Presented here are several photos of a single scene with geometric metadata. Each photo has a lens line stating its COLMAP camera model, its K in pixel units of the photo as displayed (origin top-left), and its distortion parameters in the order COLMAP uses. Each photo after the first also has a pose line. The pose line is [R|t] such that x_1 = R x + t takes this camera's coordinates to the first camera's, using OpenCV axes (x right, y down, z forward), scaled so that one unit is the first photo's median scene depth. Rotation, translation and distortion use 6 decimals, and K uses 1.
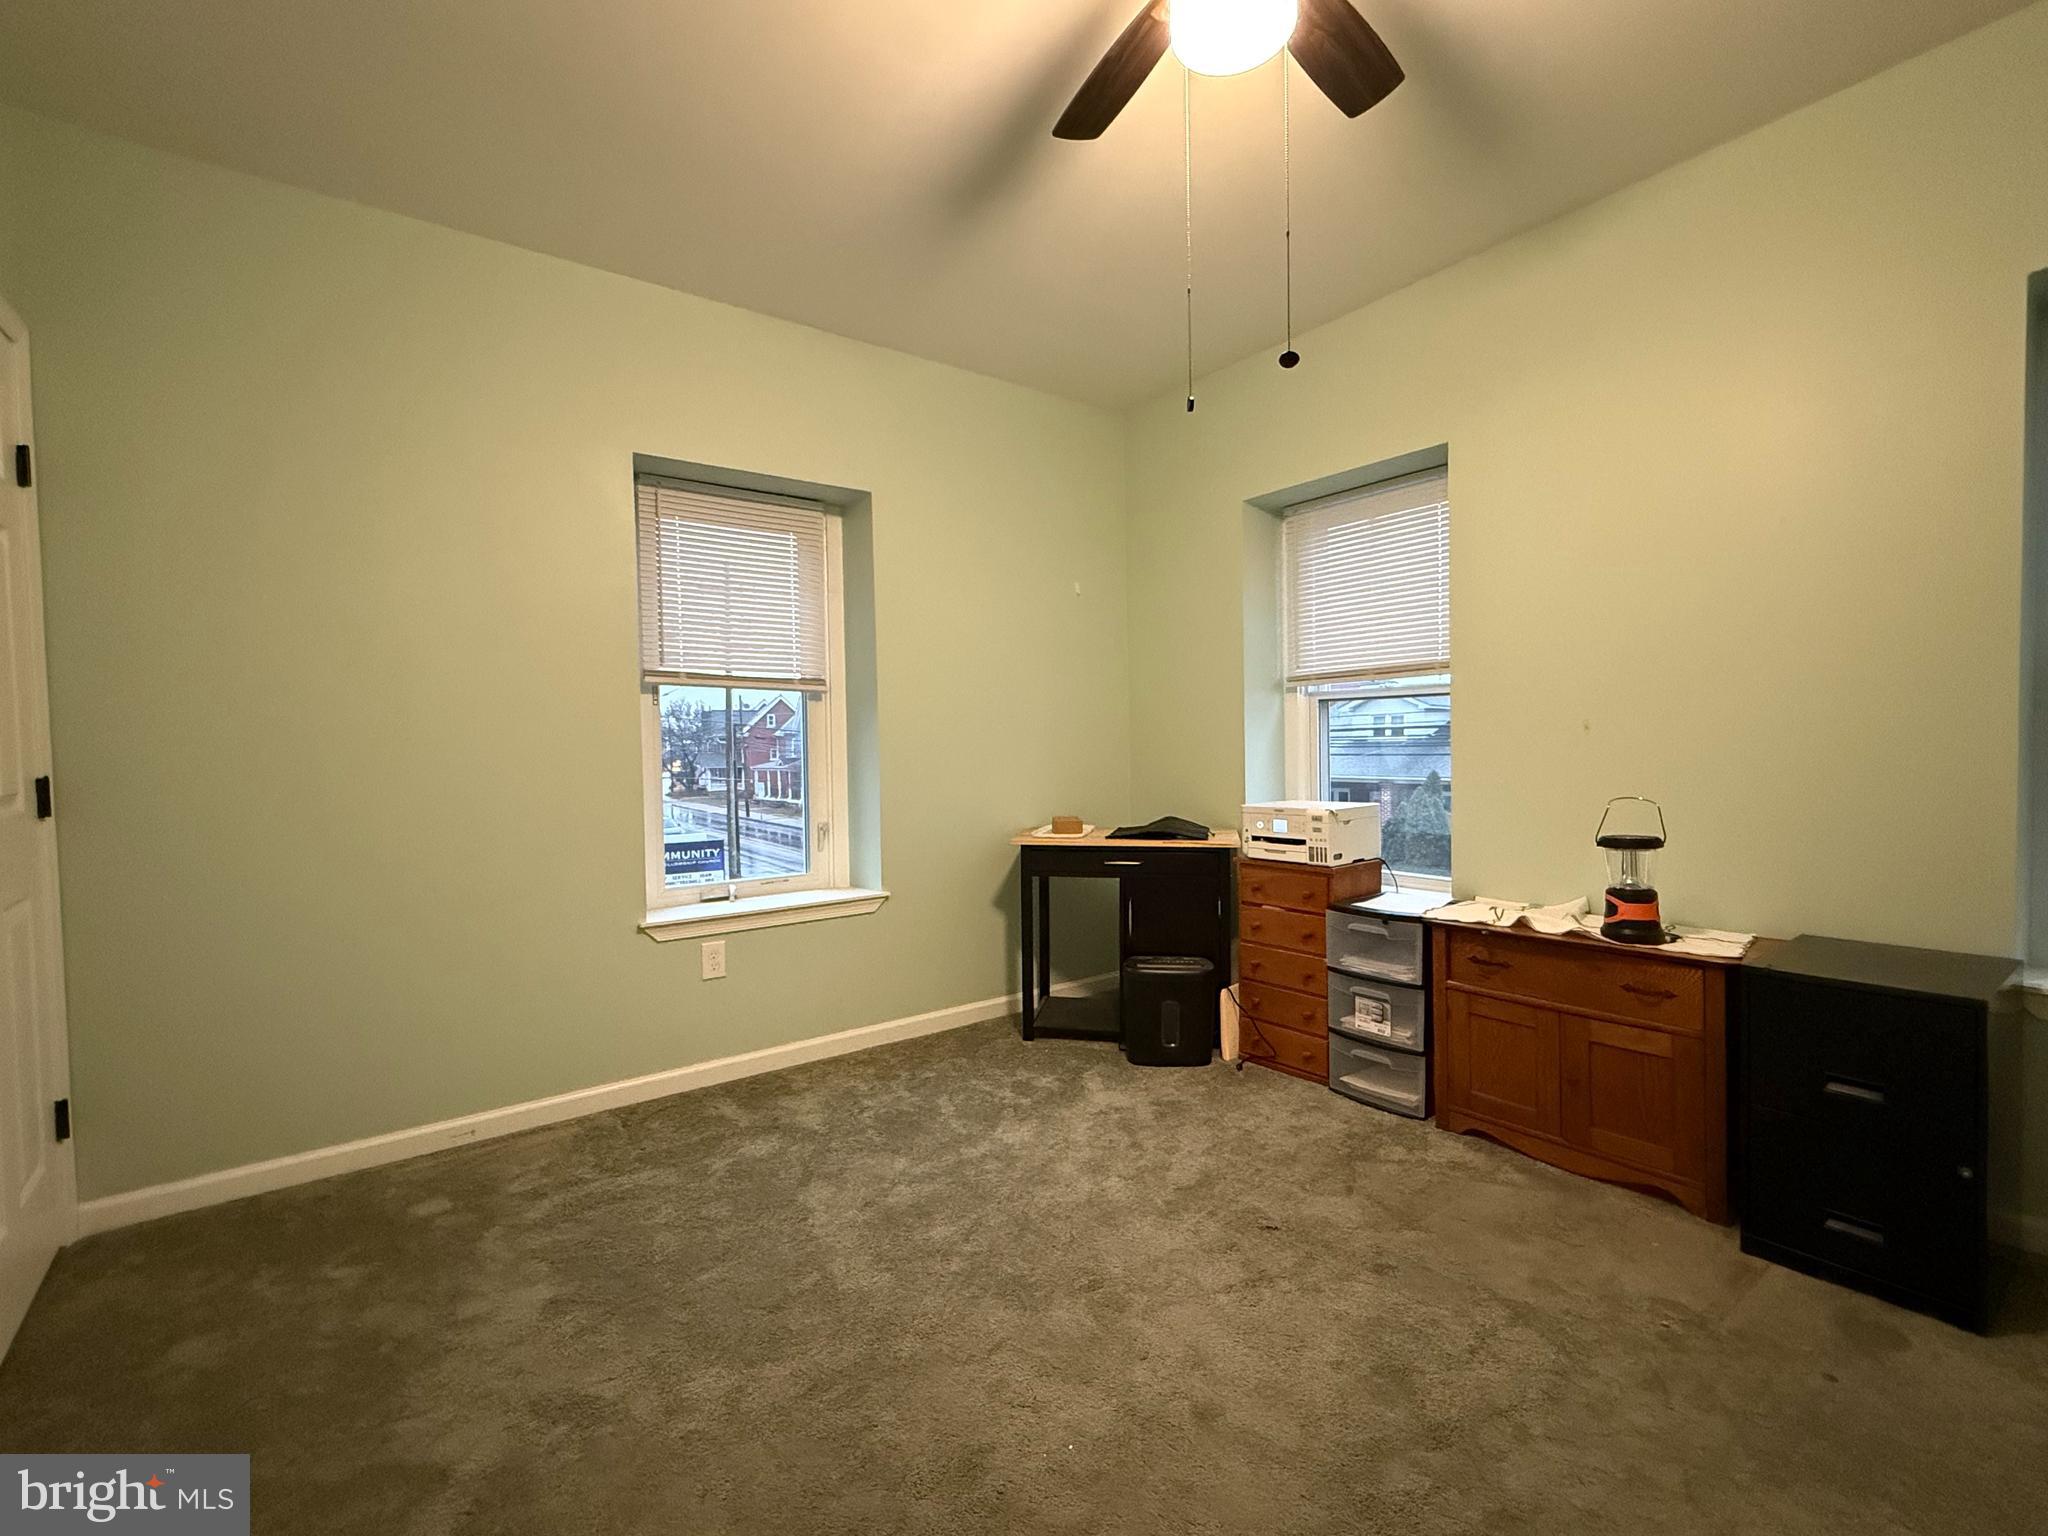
lens RADIAL K [[896.8, 0, 1032.0], [0, 896.8, 771.9], [0, 0, 1]] dist [-0.001073, -0.000271]
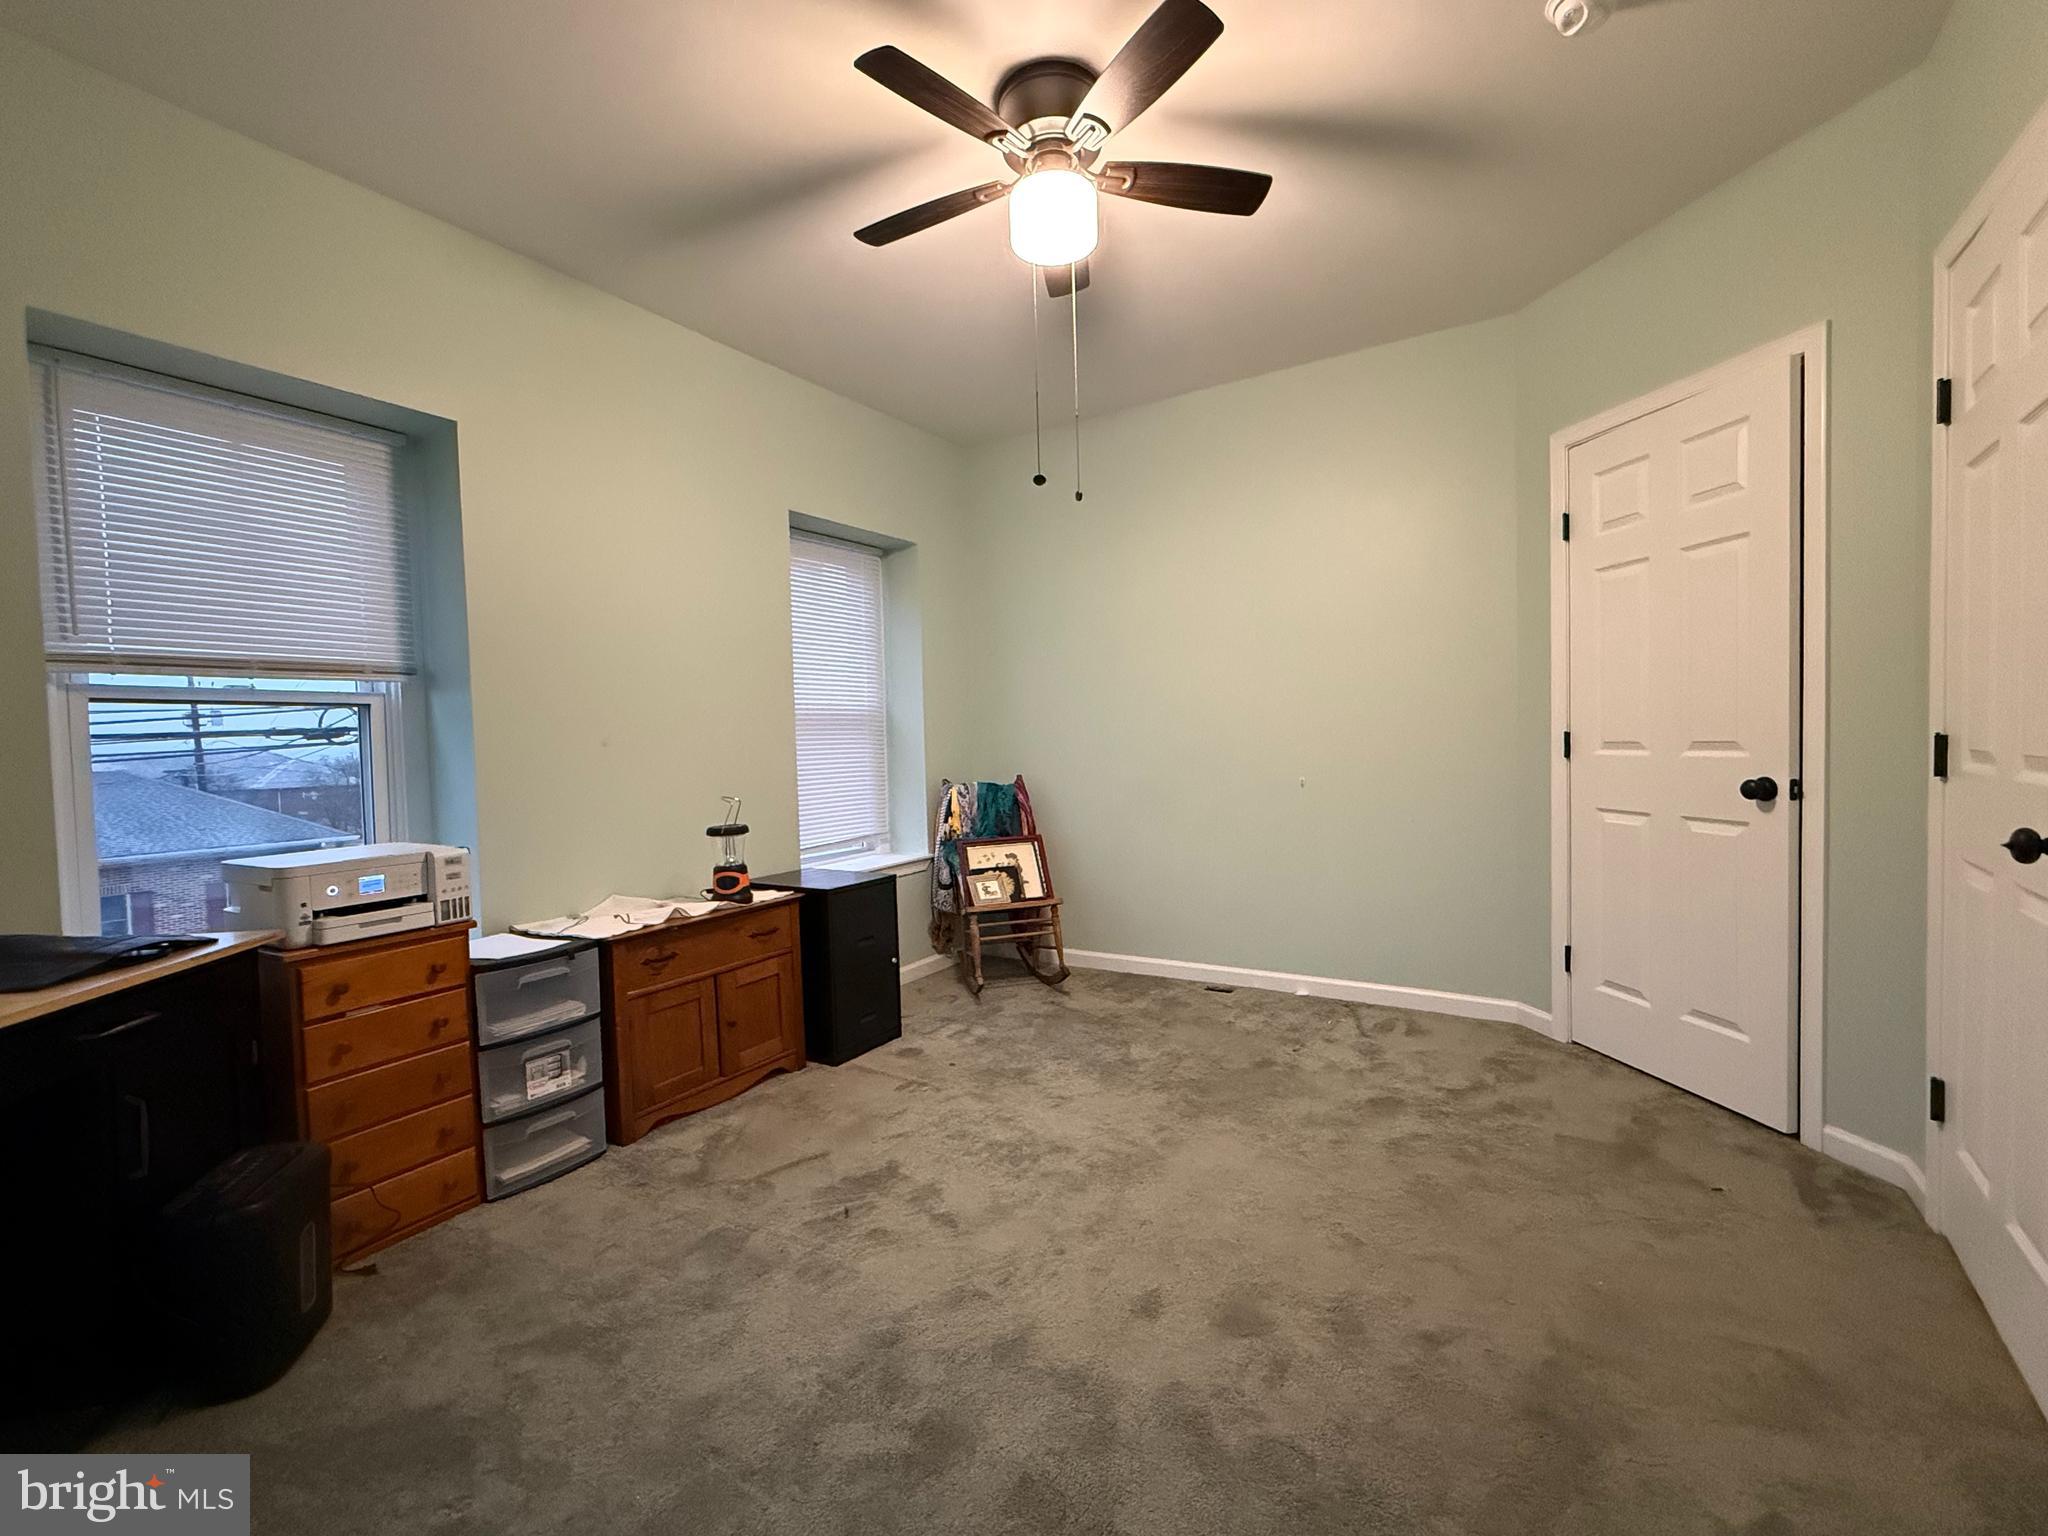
lens RADIAL K [[896.8, 0, 1032.0], [0, 896.8, 771.9], [0, 0, 1]] dist [-0.001073, -0.000271]
pose [[-0.369440, -0.016536, 0.929107, -0.637368], [0.048584, 0.998130, 0.037083, -0.030176], [-0.927984, 0.058839, -0.367946, 0.939581]]
